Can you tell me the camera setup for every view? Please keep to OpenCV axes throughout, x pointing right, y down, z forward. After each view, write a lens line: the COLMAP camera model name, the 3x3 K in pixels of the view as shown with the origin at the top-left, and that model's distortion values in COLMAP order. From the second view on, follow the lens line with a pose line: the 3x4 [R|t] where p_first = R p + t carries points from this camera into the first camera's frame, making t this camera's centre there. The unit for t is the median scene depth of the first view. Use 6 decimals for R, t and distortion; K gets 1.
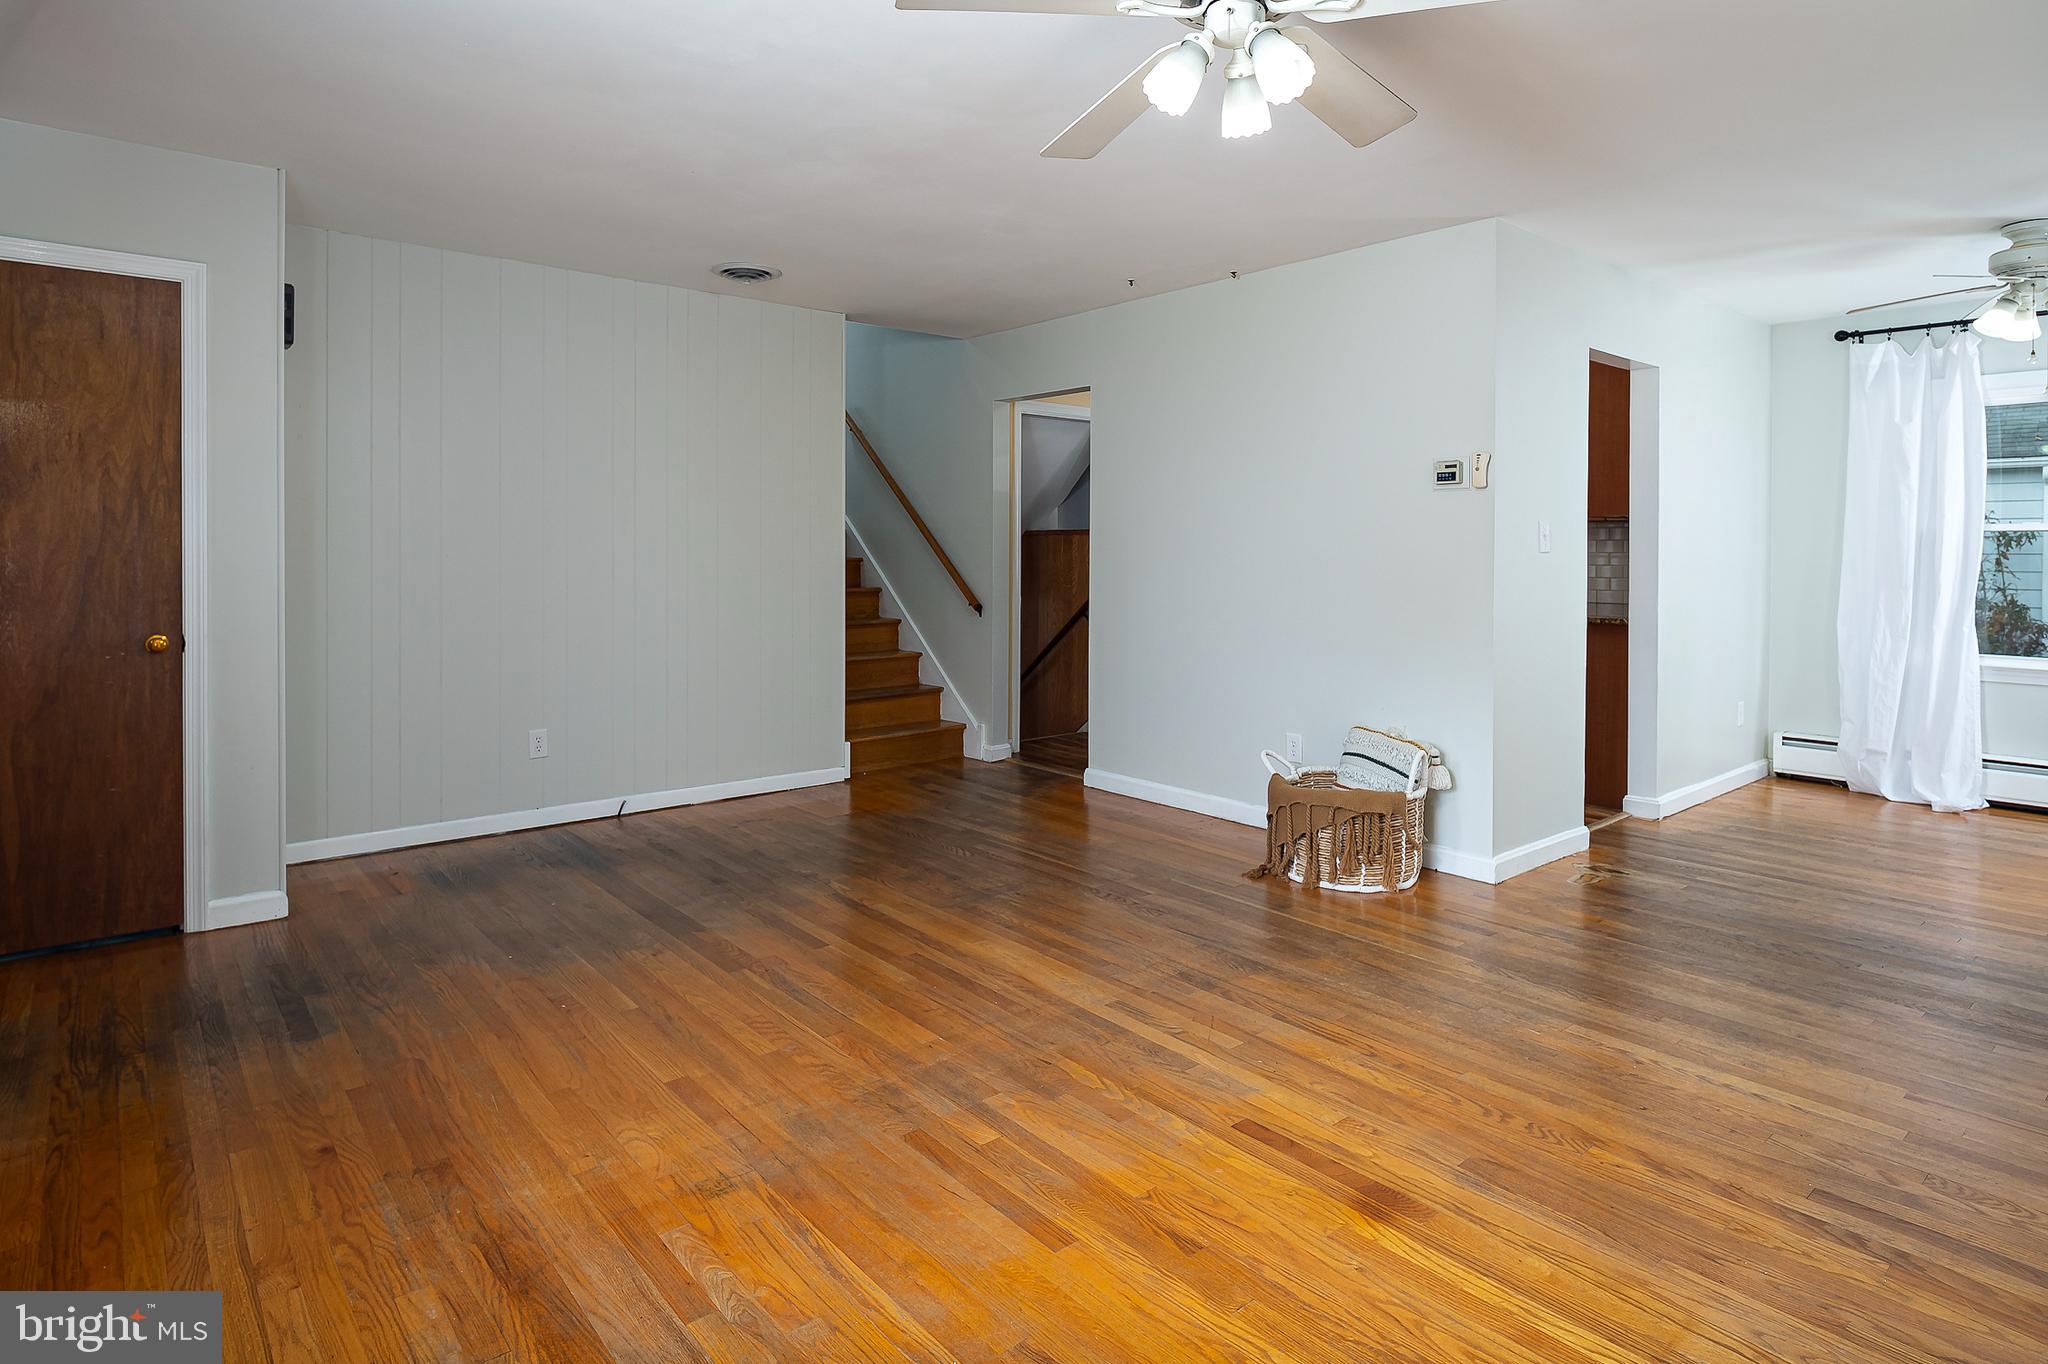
lens RADIAL K [[1099.7, 0, 1015.6], [0, 1099.7, 559.3], [0, 0, 1]] dist [0.000465, -0.011893]
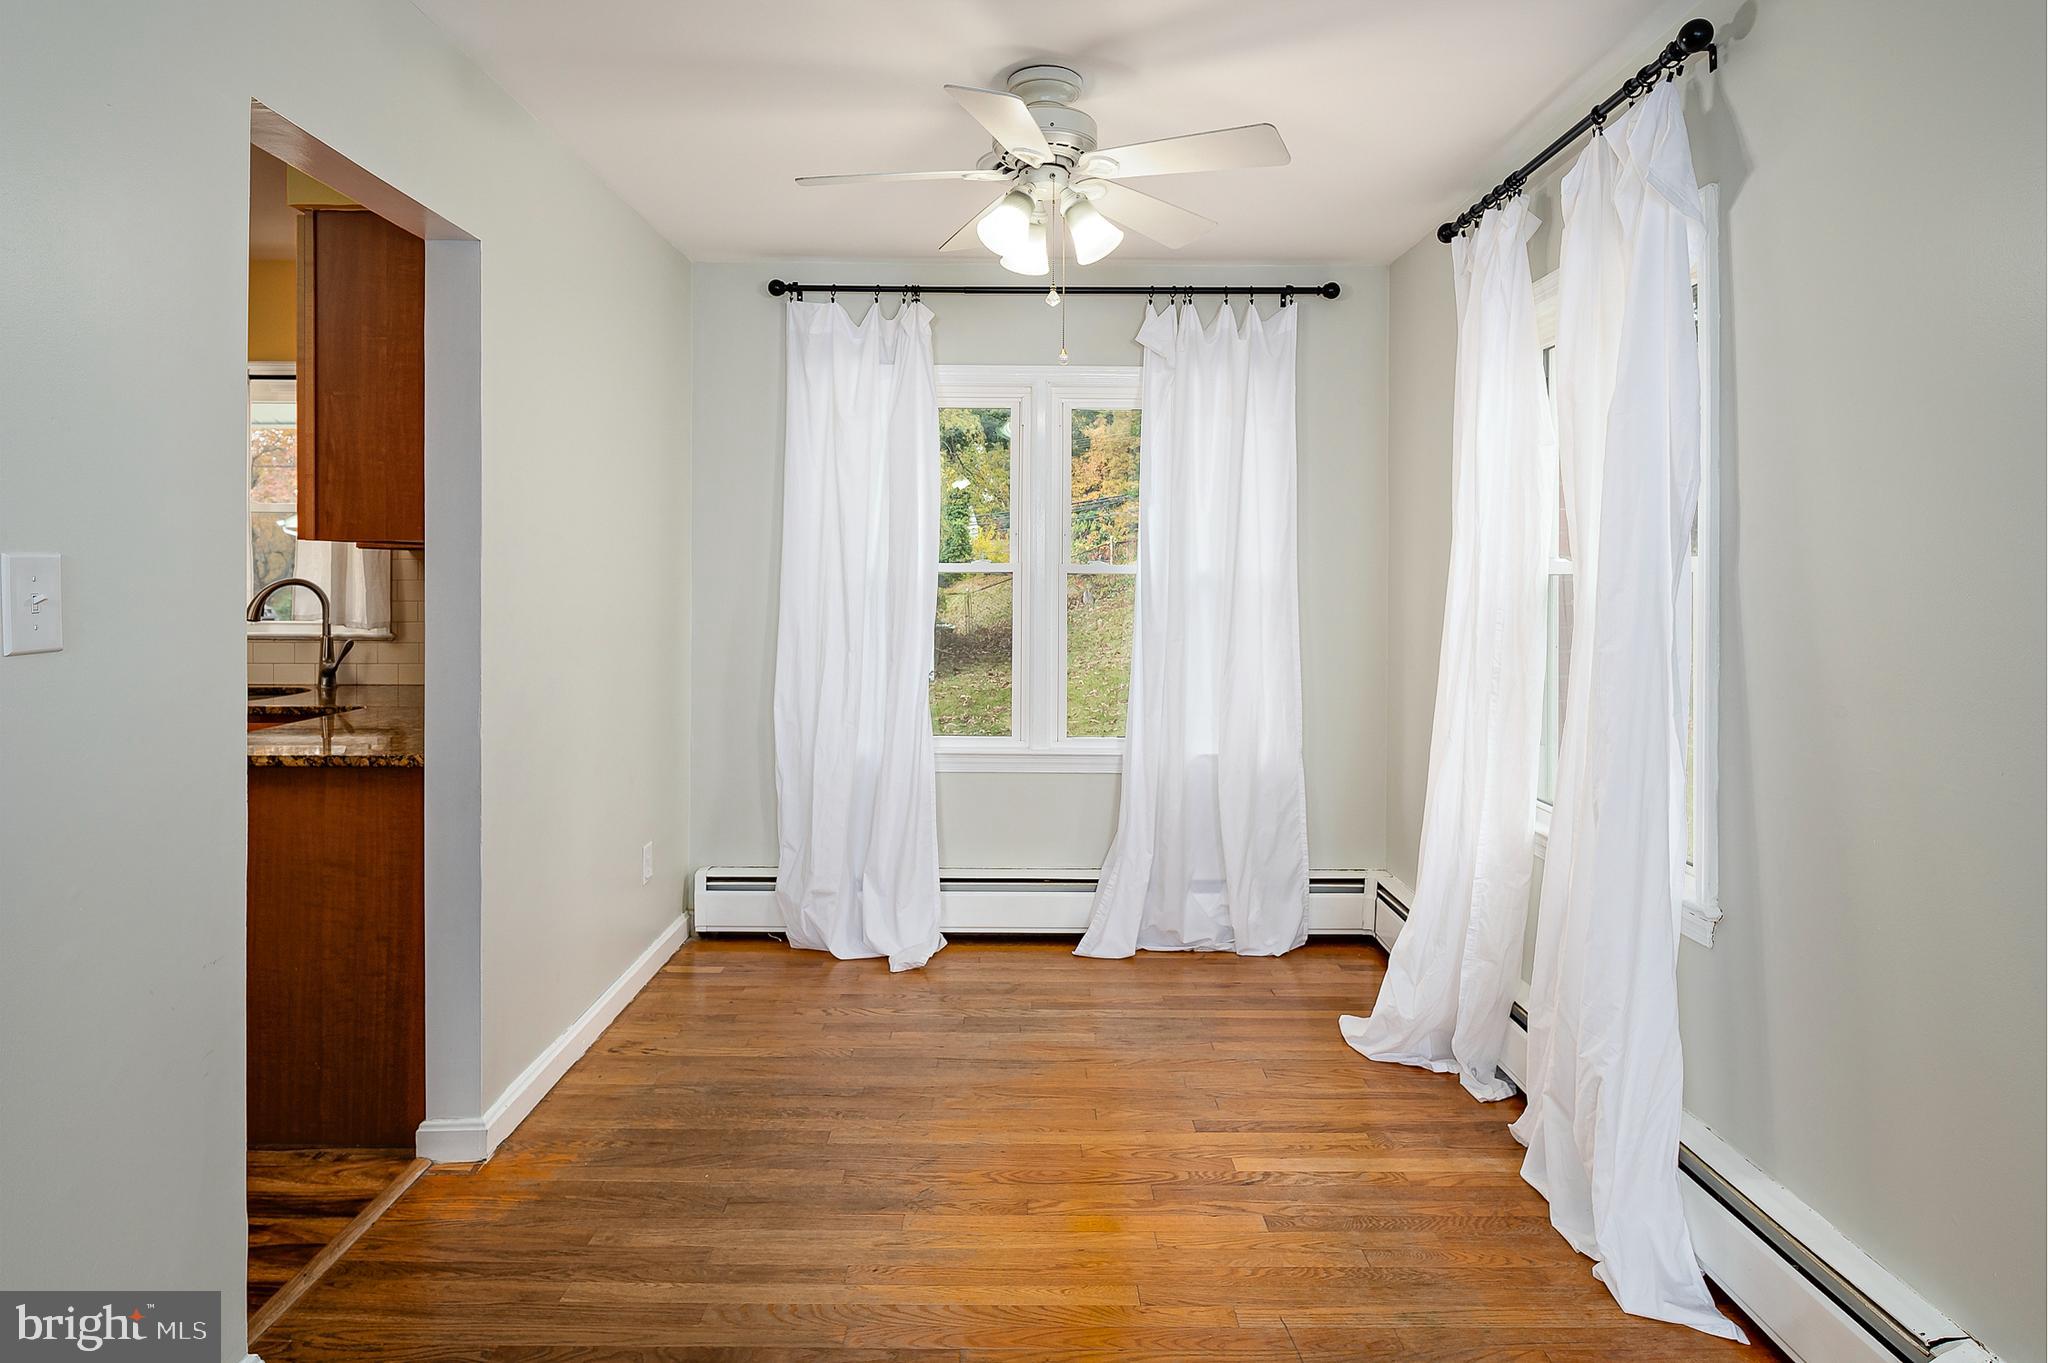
lens RADIAL K [[1102.1, 0, 1018.7], [0, 1102.1, 575.4], [0, 0, 1]] dist [-0.001478, -0.004039]
pose [[0.640873, -0.002215, 0.767644, 0.516628], [0.007541, 0.999966, -0.003410, -0.030737], [-0.767610, 0.007974, 0.640868, 0.713357]]
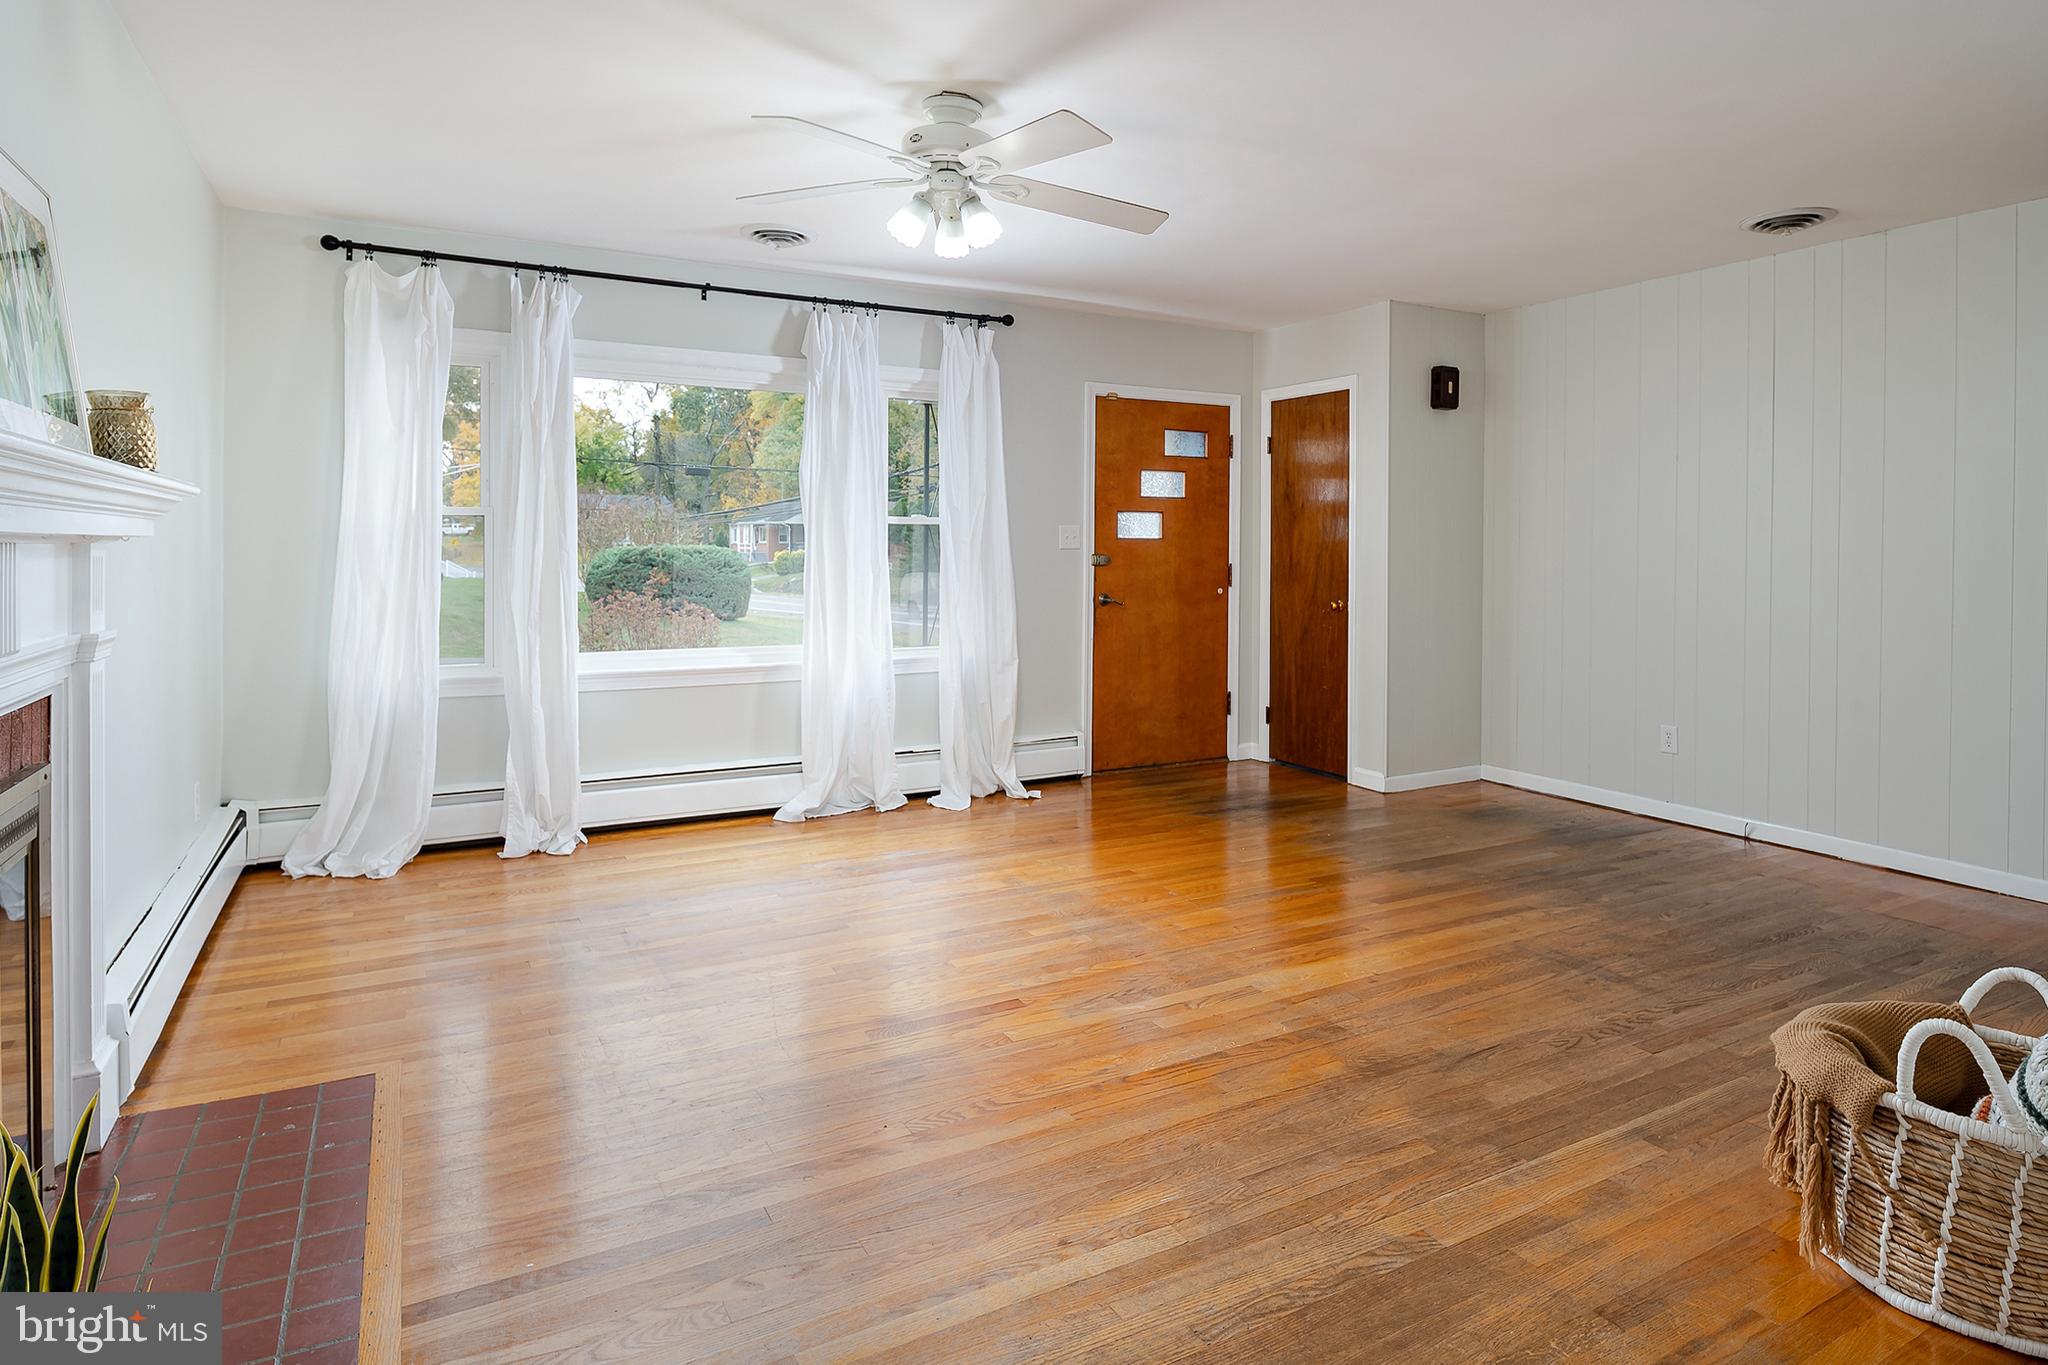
lens RADIAL K [[1123.9, 0, 1019.5], [0, 1123.9, 556.9], [0, 0, 1]] dist [-0.016197, -0.001635]
pose [[-0.197914, 0.005269, -0.980205, 0.976697], [-0.015063, 0.999851, 0.008416, -0.004573], [0.980104, 0.016430, -0.197805, 0.831998]]
